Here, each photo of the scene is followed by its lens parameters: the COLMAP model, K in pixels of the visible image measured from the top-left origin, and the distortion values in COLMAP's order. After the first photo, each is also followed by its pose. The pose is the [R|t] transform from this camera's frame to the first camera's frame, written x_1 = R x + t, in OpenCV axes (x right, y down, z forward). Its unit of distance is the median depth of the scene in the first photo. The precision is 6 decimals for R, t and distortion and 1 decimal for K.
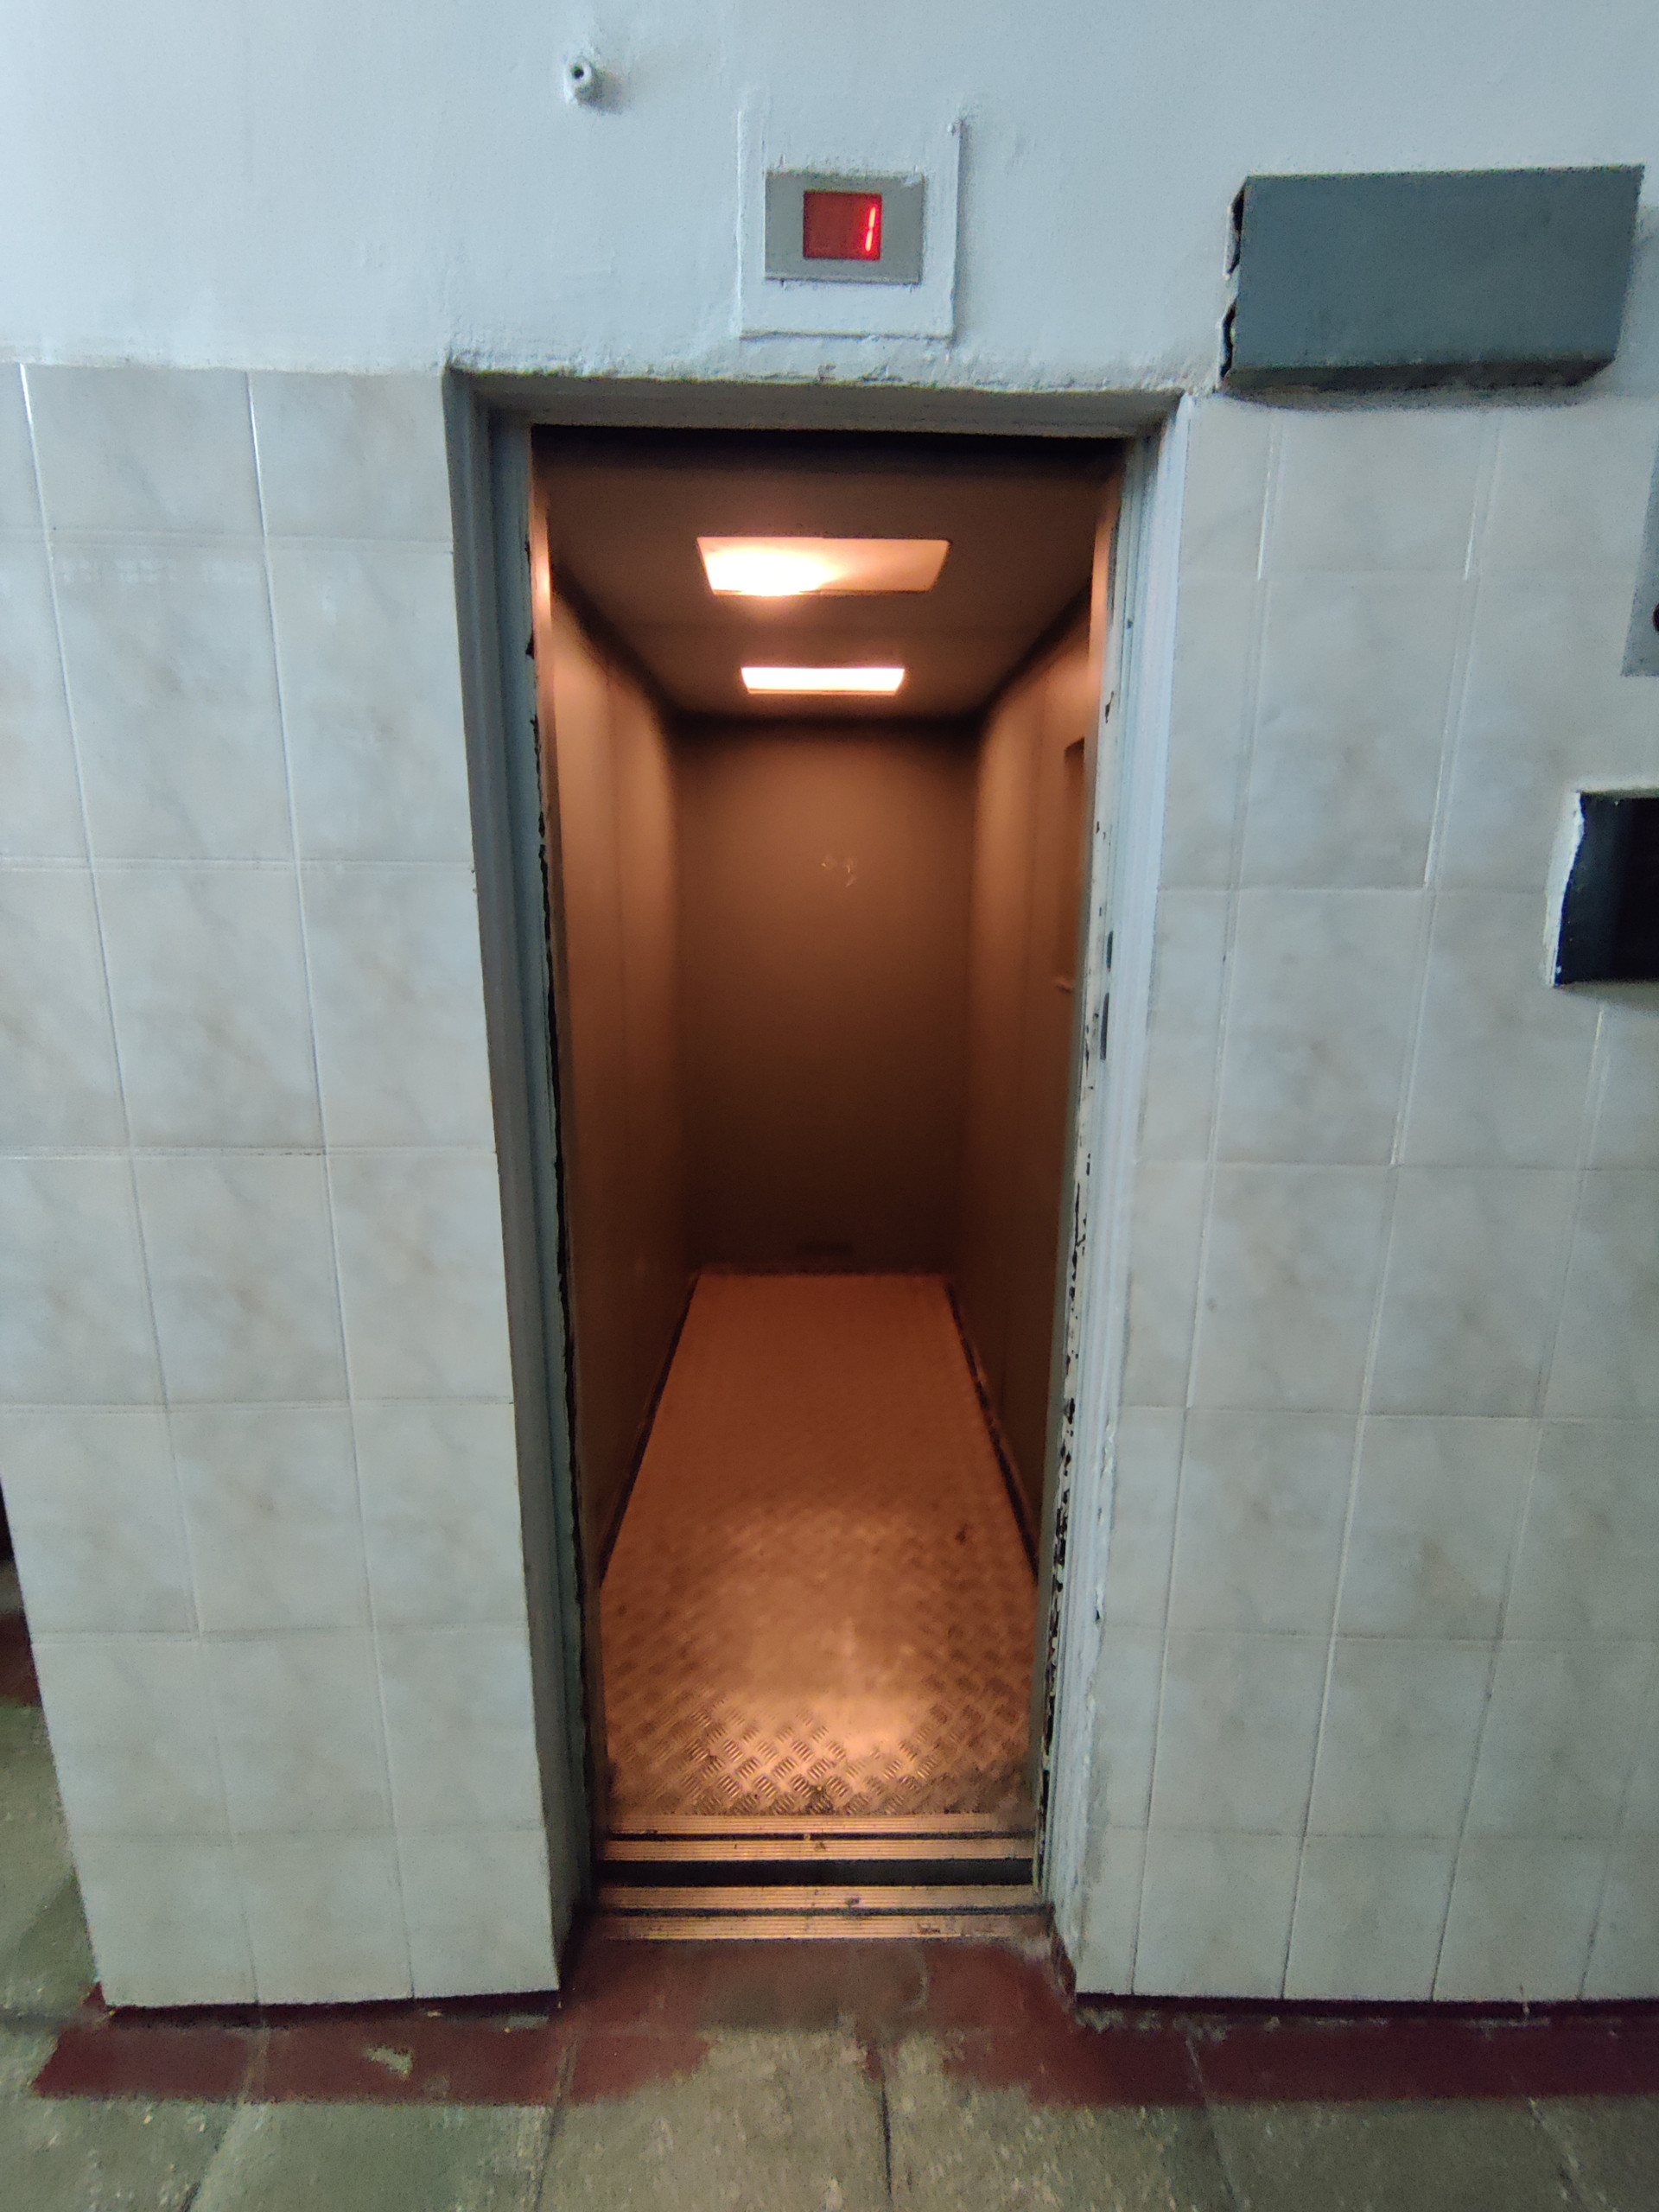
lens RADIAL K [[1015.5, 0, 829.5], [0, 1015.5, 1106.0], [0, 0, 1]] dist [-0.014083, 0.000260]
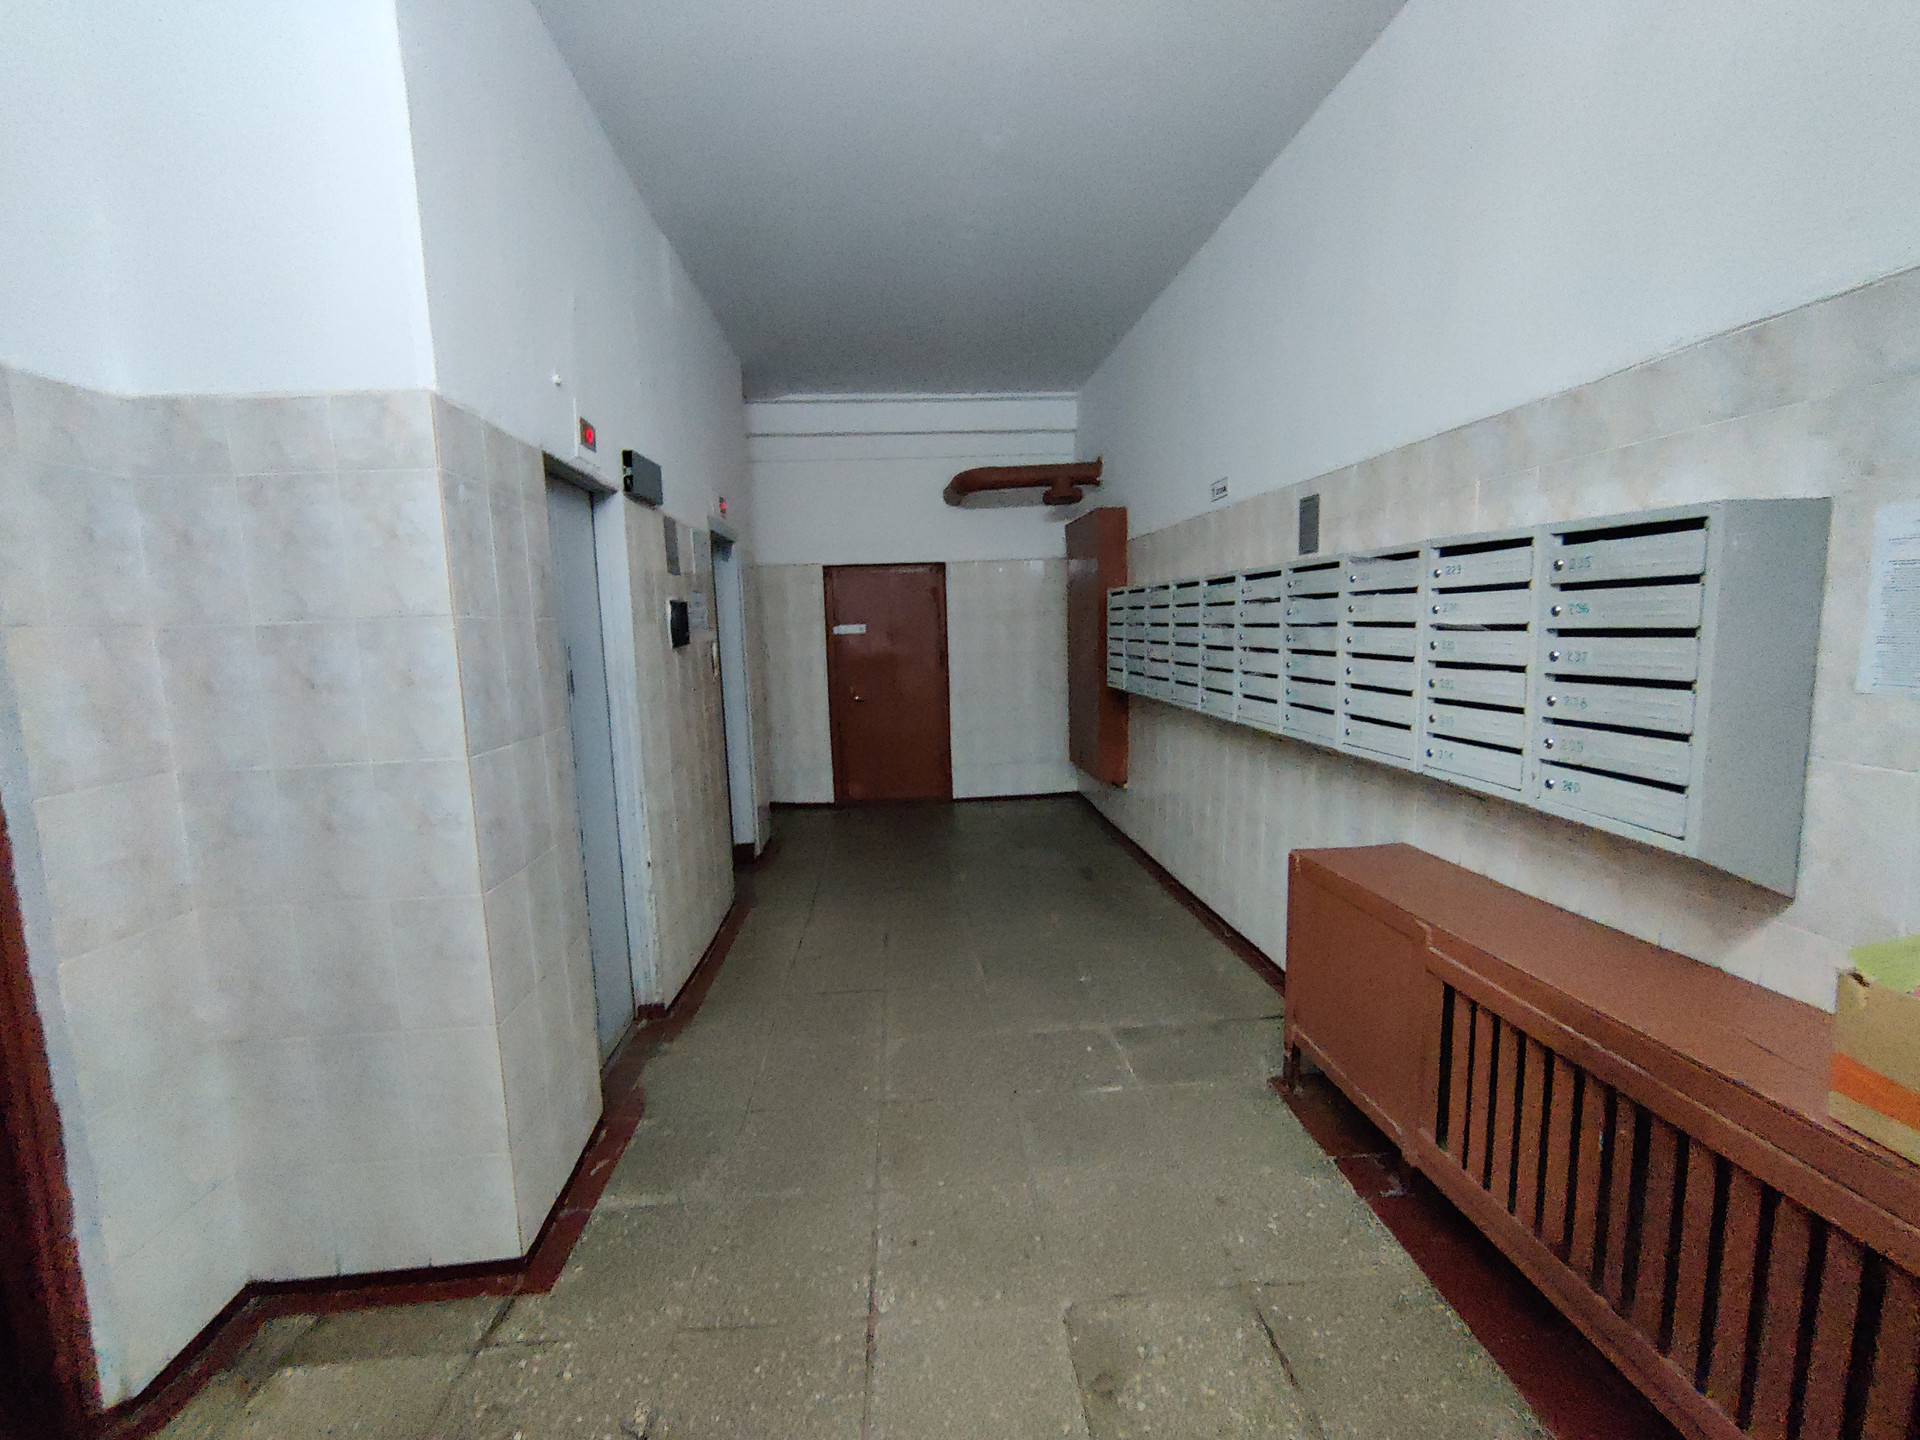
lens RADIAL K [[881.4, 0, 964.0], [0, 881.4, 708.9], [0, 0, 1]] dist [-0.014083, 0.000260]
pose [[-0.075077, -0.102124, 0.991935, -2.420124], [0.212283, 0.970303, 0.115964, -0.055062], [-0.974320, 0.219277, -0.051168, 0.124436]]
